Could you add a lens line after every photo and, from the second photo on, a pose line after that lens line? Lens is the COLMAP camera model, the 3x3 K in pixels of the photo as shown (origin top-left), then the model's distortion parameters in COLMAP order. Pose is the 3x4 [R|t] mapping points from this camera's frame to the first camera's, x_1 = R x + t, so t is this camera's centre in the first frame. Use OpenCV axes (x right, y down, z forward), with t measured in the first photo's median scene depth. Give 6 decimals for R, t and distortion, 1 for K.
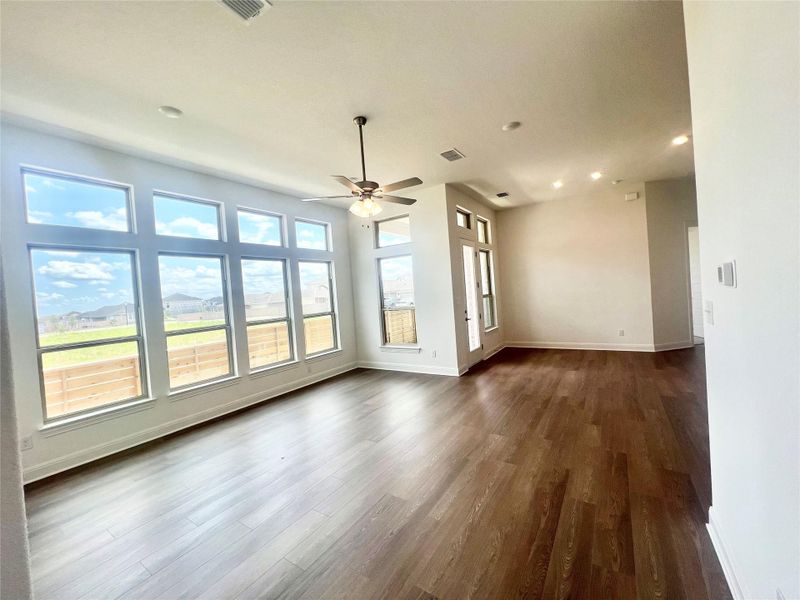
lens RADIAL K [[319.5, 0, 398.1], [0, 319.5, 298.0], [0, 0, 1]] dist [-0.000849, -0.000067]
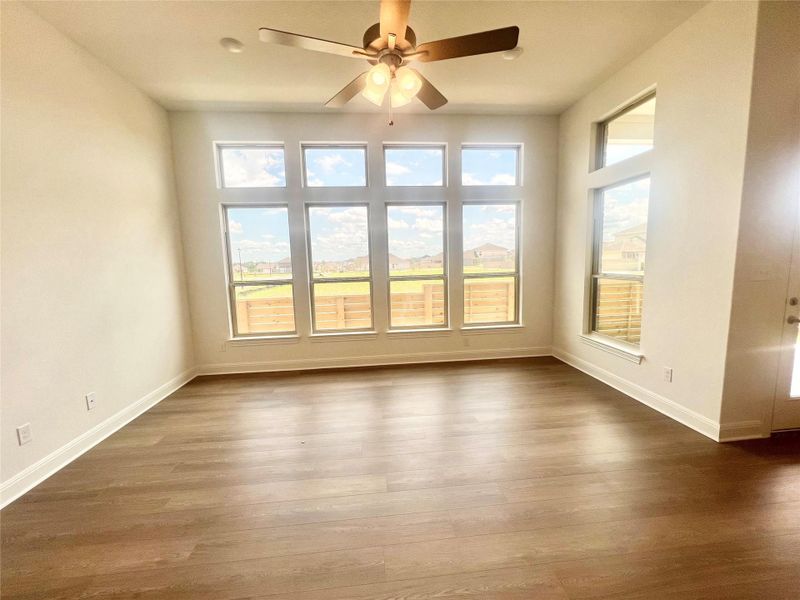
lens RADIAL K [[336.0, 0, 399.9], [0, 336.0, 295.2], [0, 0, 1]] dist [0.011280, -0.000025]
pose [[0.635680, 0.143235, -0.758548, 0.229557], [-0.031430, 0.986623, 0.159963, -0.021883], [0.771313, -0.077844, 0.631678, 0.339831]]
